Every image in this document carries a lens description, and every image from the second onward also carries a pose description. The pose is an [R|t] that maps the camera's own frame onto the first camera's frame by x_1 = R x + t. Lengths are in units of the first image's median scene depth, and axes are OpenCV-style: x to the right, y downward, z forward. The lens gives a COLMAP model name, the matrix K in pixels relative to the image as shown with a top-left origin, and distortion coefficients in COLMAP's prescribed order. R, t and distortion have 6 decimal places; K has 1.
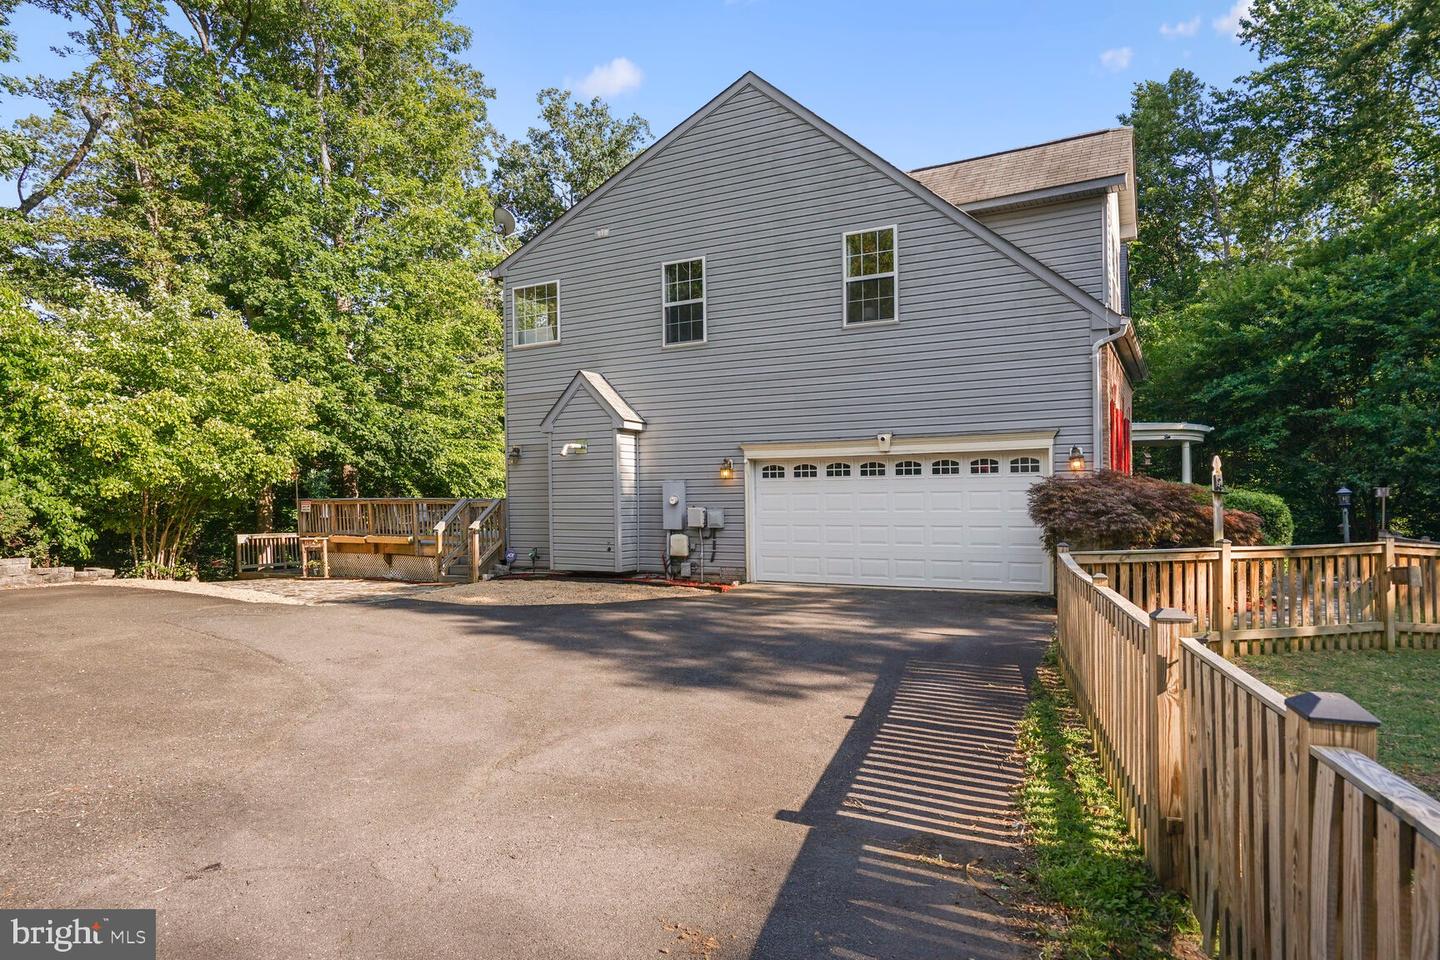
lens RADIAL K [[844.1, 0, 724.2], [0, 844.1, 511.2], [0, 0, 1]] dist [-0.063880, 0.061204]
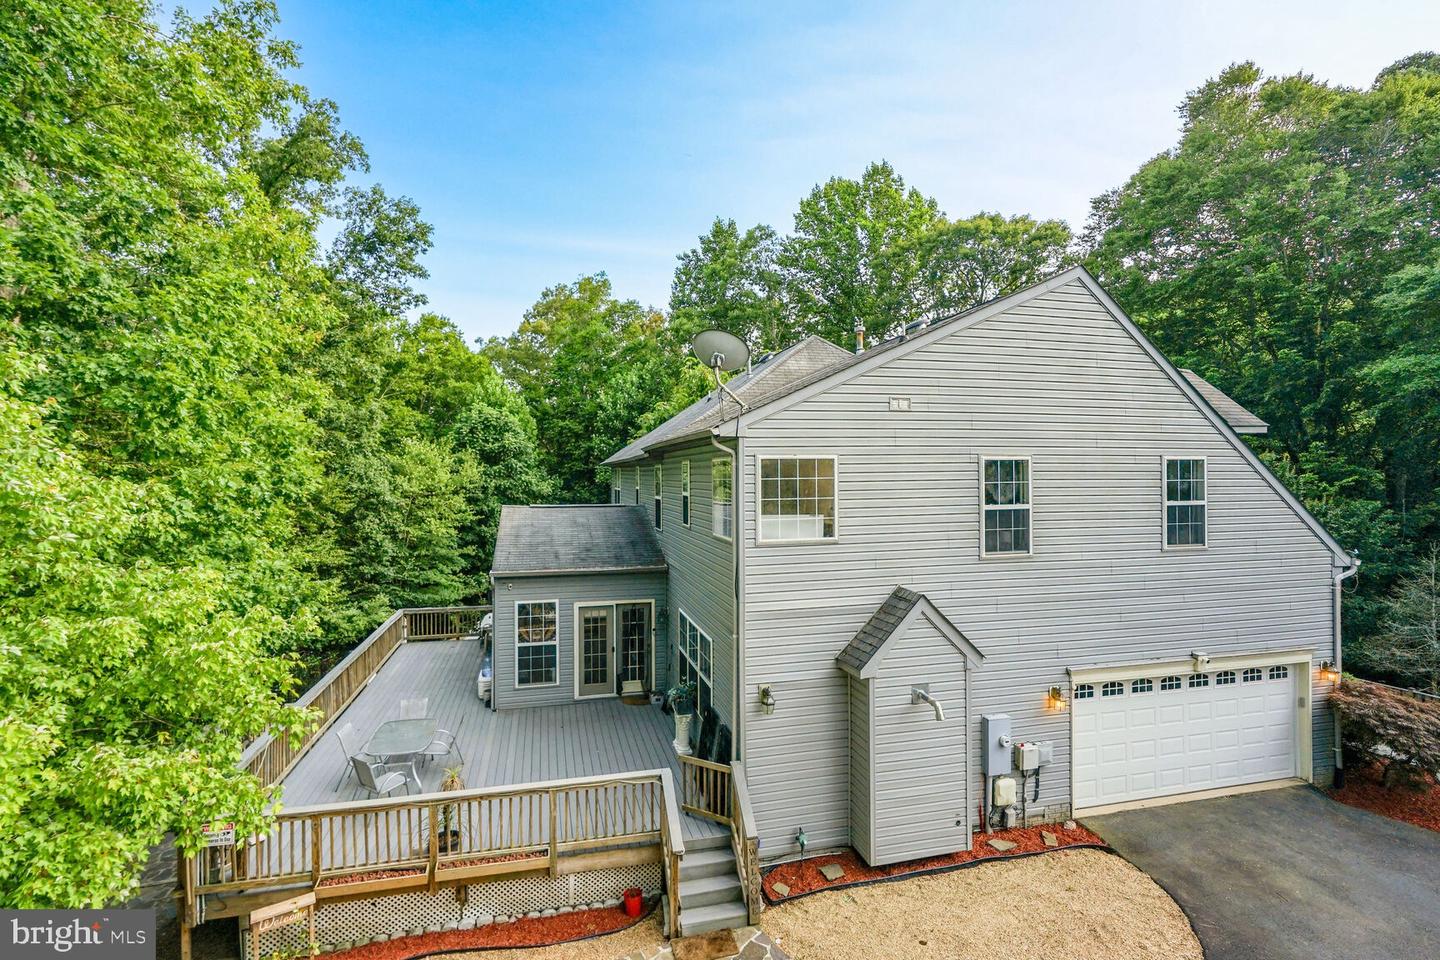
lens RADIAL K [[670.4, 0, 720.0], [0, 670.4, 480.0], [0, 0, 1]] dist [-0.001431, 0.000219]
pose [[0.743528, 0.000348, 0.668704, -0.715730], [0.005588, 0.999962, -0.006734, -0.269925], [-0.668681, 0.008743, 0.743498, 0.680785]]
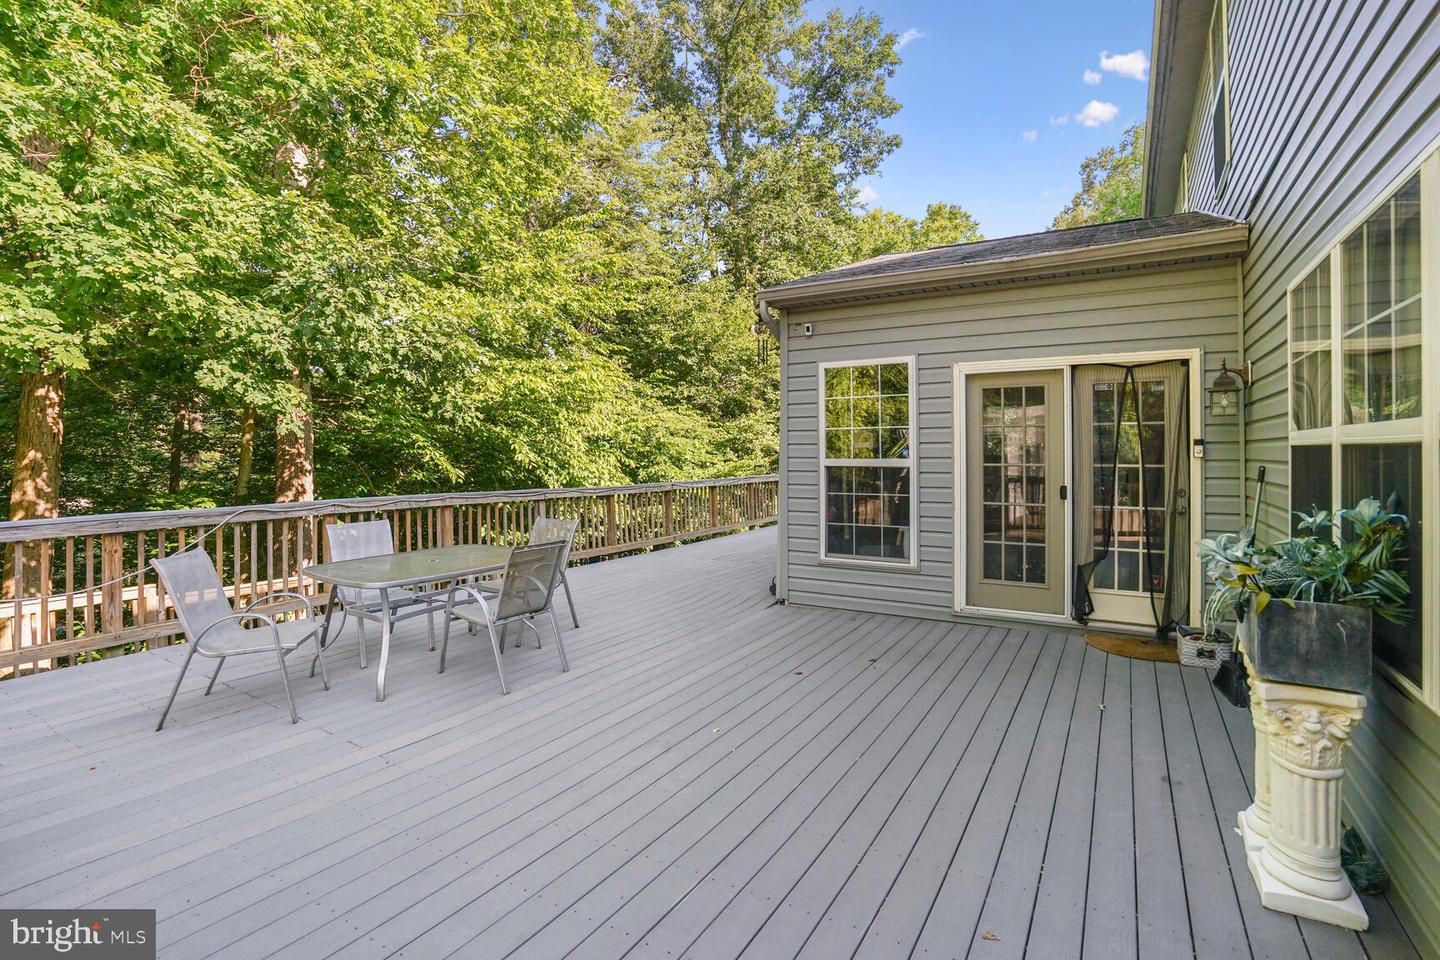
lens RADIAL K [[670.9, 0, 706.3], [0, 670.9, 446.6], [0, 0, 1]] dist [-0.040993, 0.000017]
pose [[0.996352, 0.005080, -0.085183, -0.335131], [-0.006442, 0.999856, -0.015726, -0.048390], [0.085090, 0.016217, 0.996241, 1.151179]]
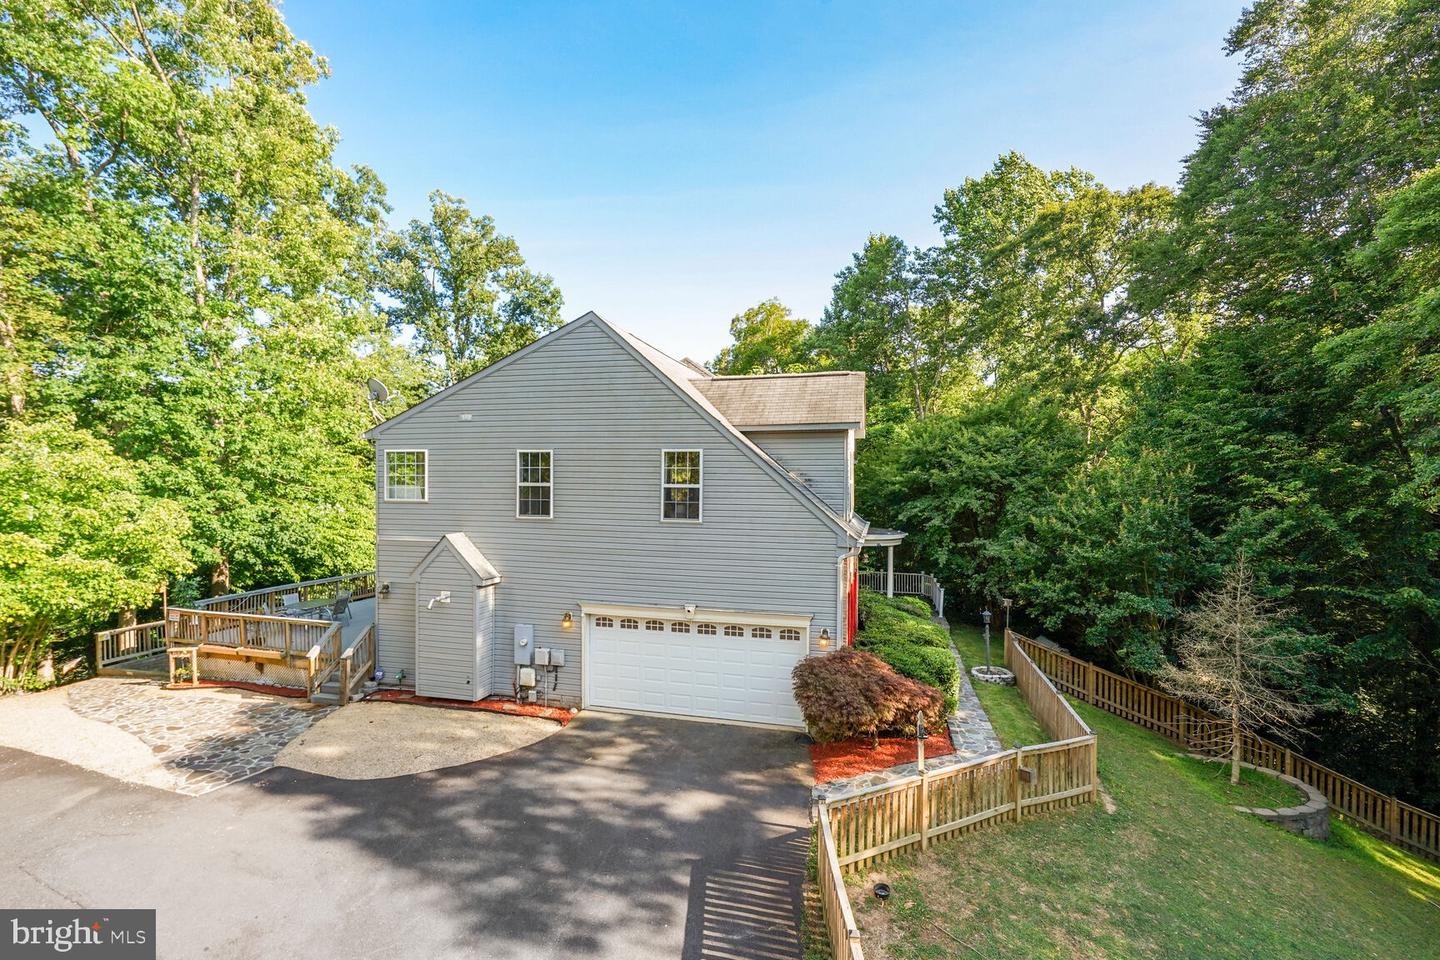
lens RADIAL K [[639.0, 0, 720.0], [0, 639.0, 480.0], [0, 0, 1]] dist [-0.001971, -0.000247]
pose [[0.970015, 0.017561, 0.242411, -0.010735], [-0.016279, 0.999841, -0.007290, -0.249694], [-0.242500, 0.003125, 0.970146, 0.004497]]
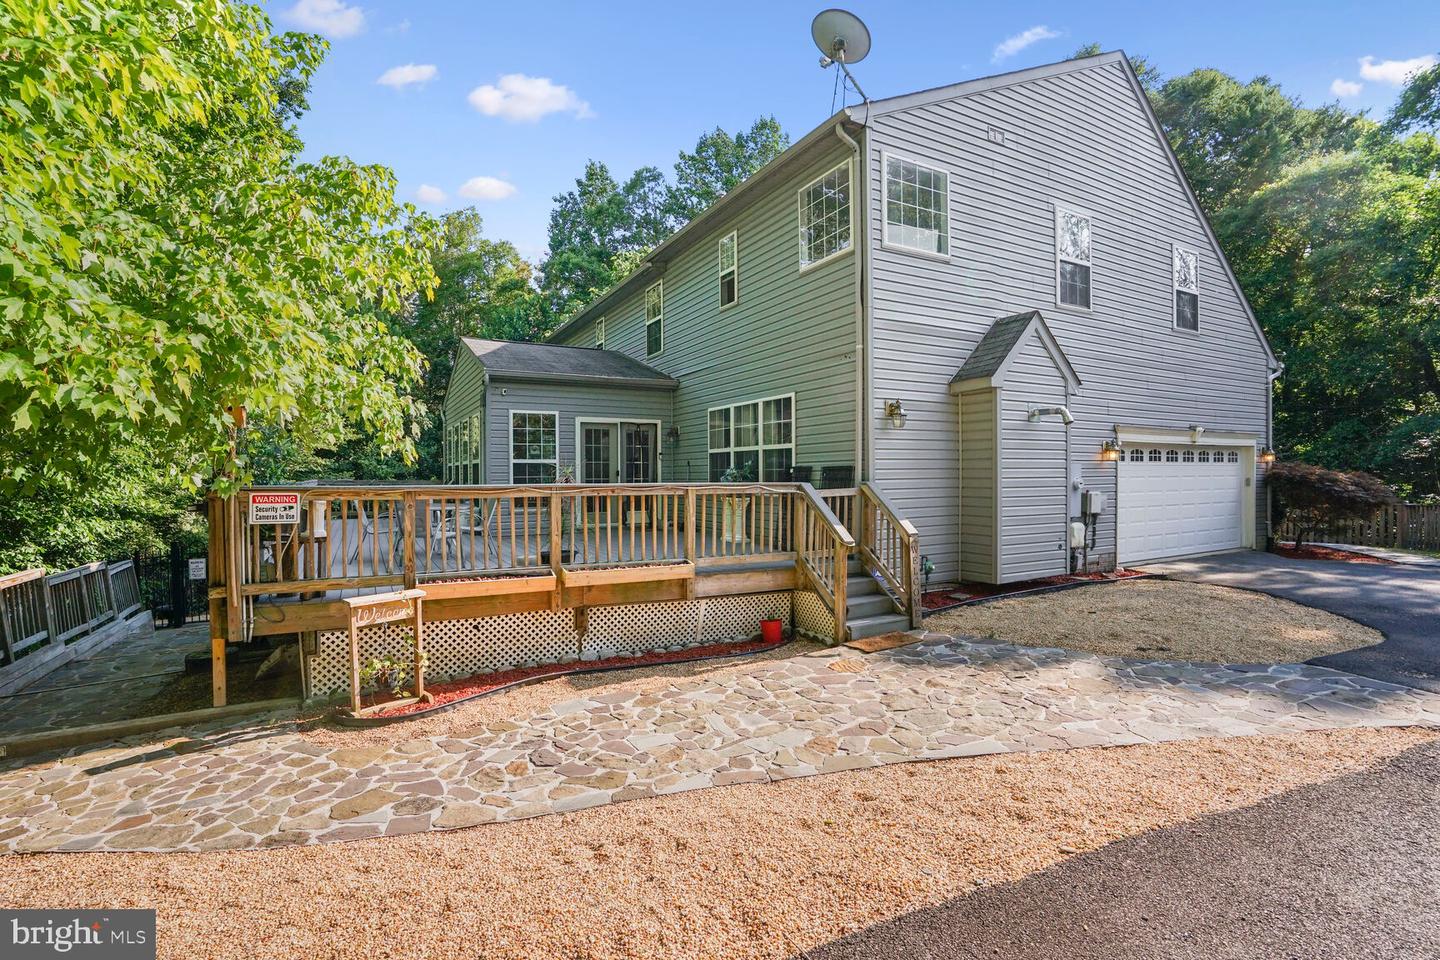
lens RADIAL K [[657.6, 0, 725.3], [0, 657.6, 490.3], [0, 0, 1]] dist [-0.037603, 0.000022]
pose [[0.552129, -0.016760, 0.833590, -0.814684], [0.010182, 0.999859, 0.013359, -0.018731], [-0.833697, 0.001112, 0.552221, 0.922818]]
